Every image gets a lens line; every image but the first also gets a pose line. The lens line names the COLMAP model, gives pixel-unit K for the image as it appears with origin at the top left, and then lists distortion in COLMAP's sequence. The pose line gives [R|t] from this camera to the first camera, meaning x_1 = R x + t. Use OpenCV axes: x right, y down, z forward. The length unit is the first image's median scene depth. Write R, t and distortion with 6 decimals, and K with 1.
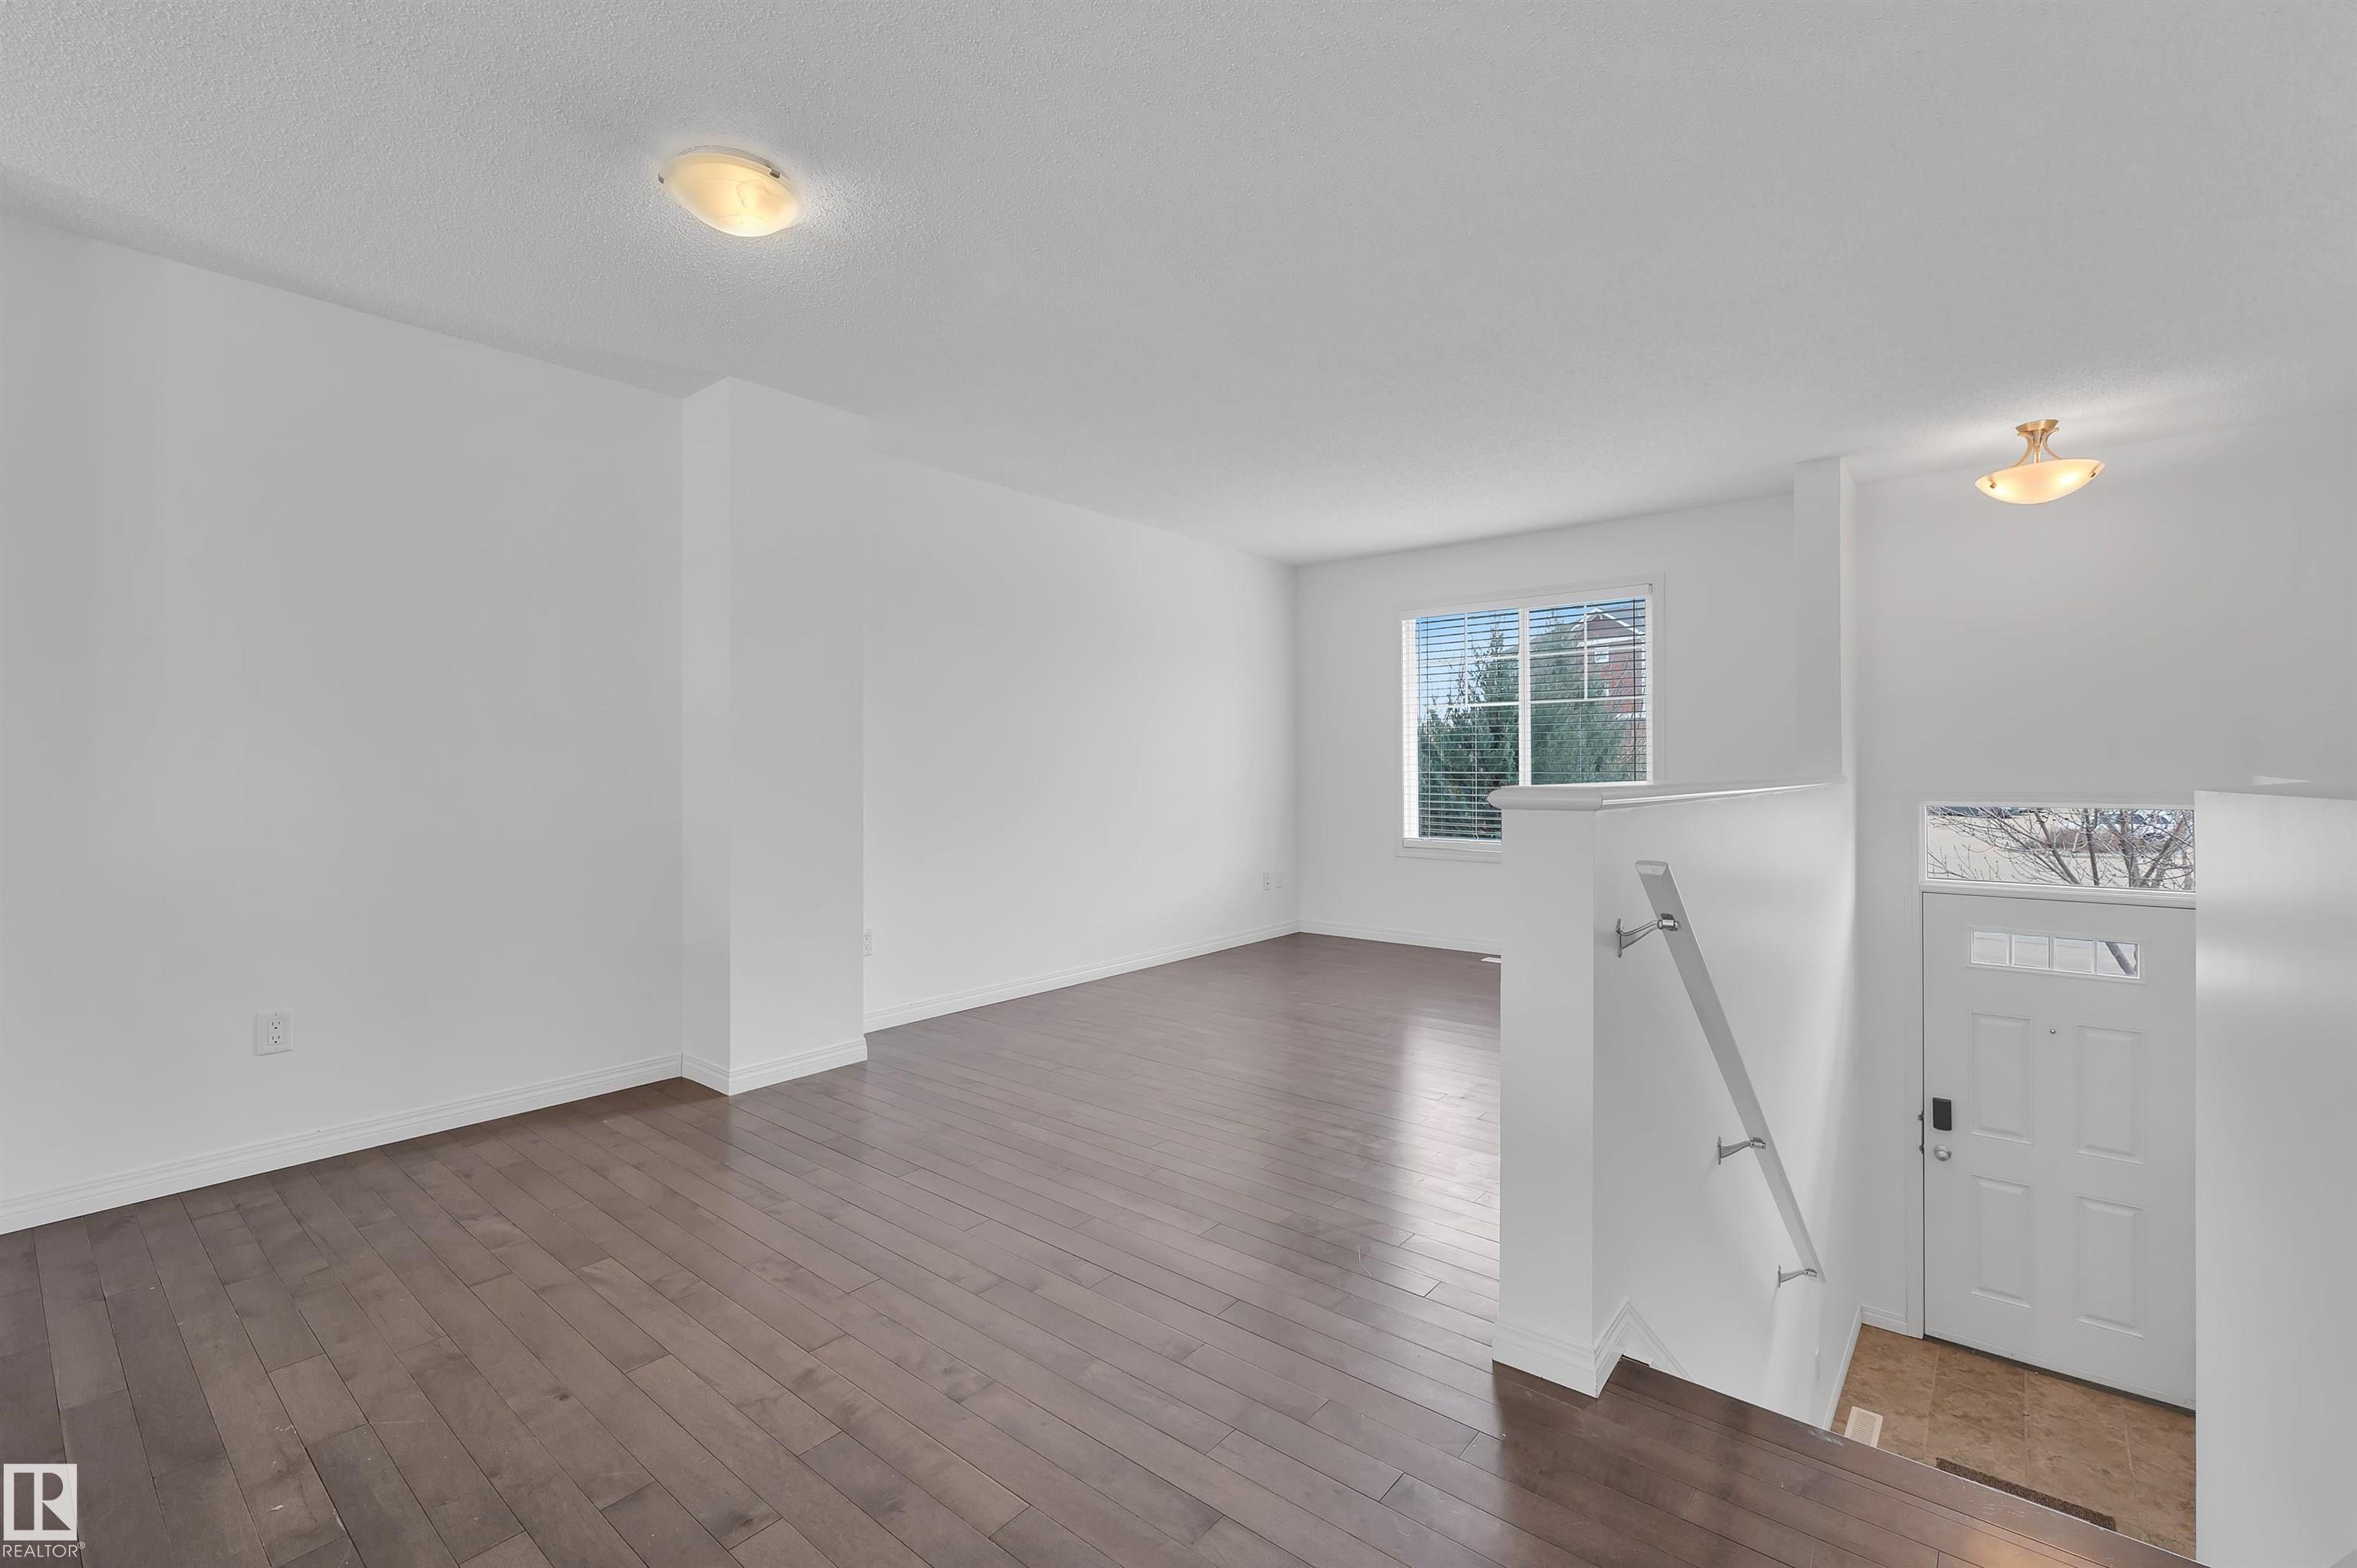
lens RADIAL K [[1024.1, 0, 1201.3], [0, 1024.1, 761.6], [0, 0, 1]] dist [-0.000095, 0.000004]
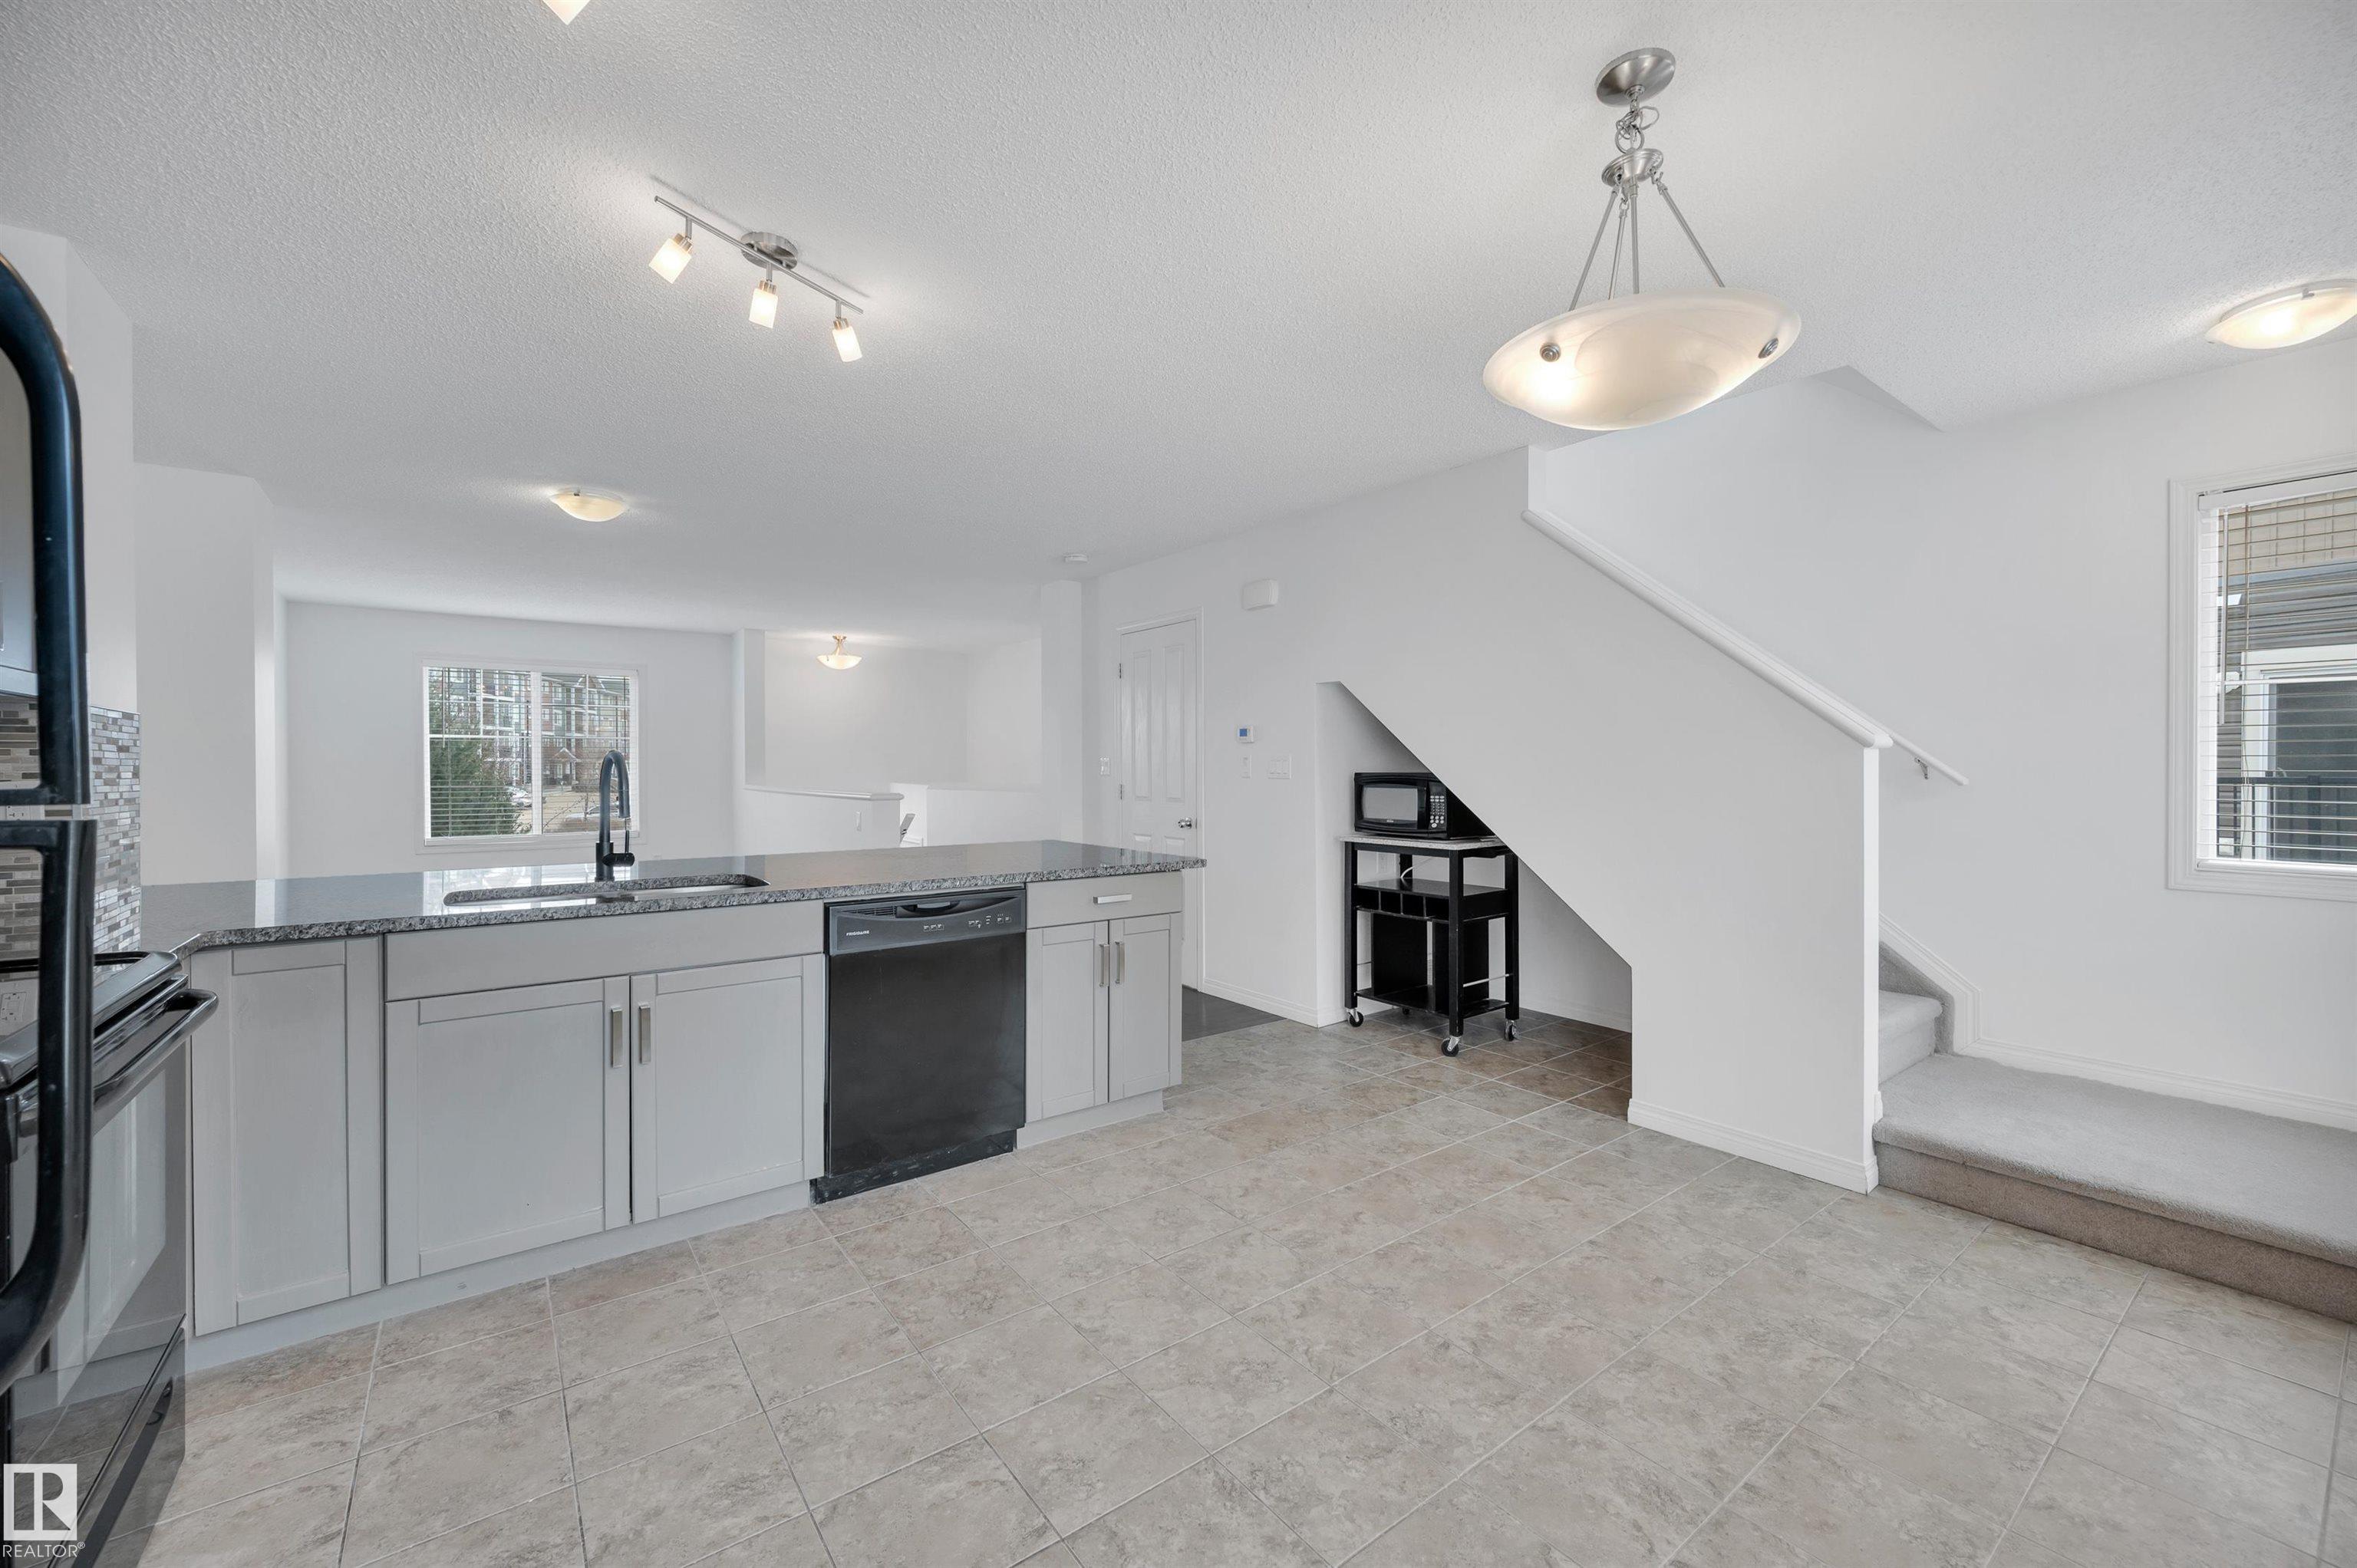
lens RADIAL K [[944.2, 0, 1193.4], [0, 944.2, 770.4], [0, 0, 1]] dist [-0.000138, -0.000051]
pose [[0.245700, -0.004061, 0.969337, -1.131629], [-0.004250, 0.999977, 0.005266, -0.033207], [-0.969337, -0.005414, 0.245677, -0.346895]]
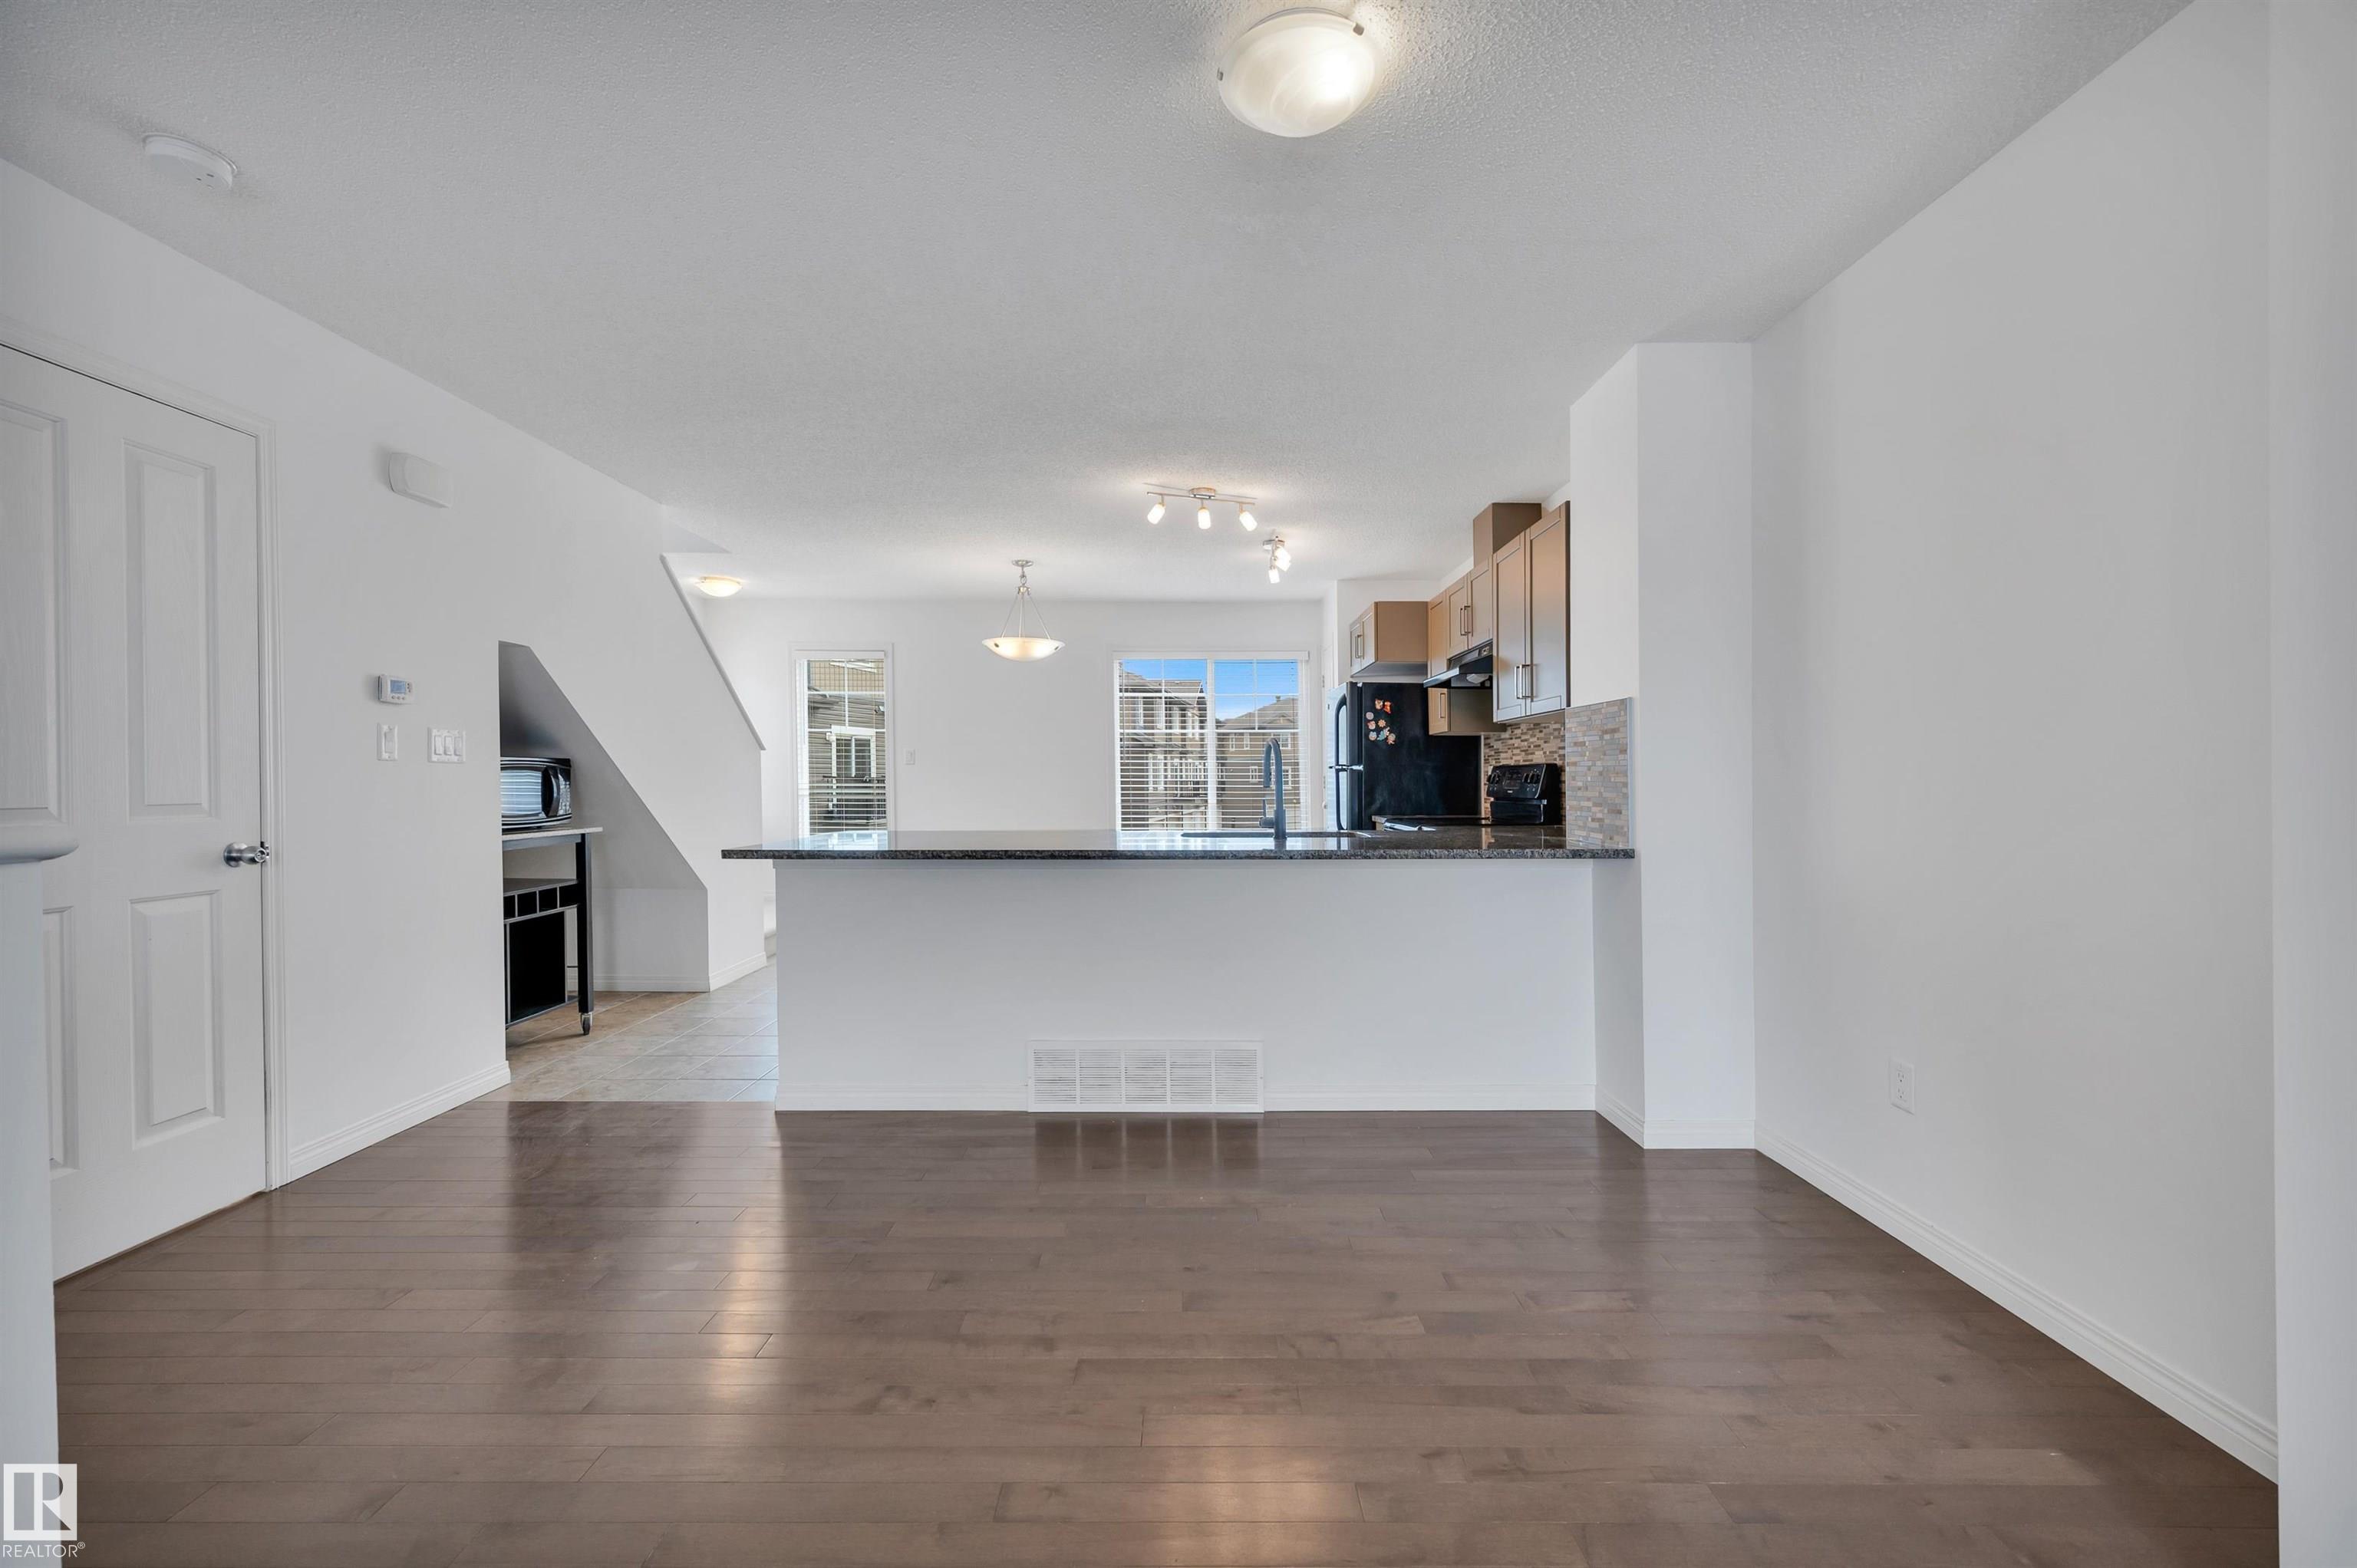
lens RADIAL K [[969.7, 0, 1182.1], [0, 969.7, 806.2], [0, 0, 1]] dist [-0.000194, -0.000079]
pose [[-0.786881, 0.017762, -0.616850, 0.059121], [0.004972, 0.999736, 0.022444, 0.003416], [0.617085, 0.014593, -0.786761, 0.890736]]
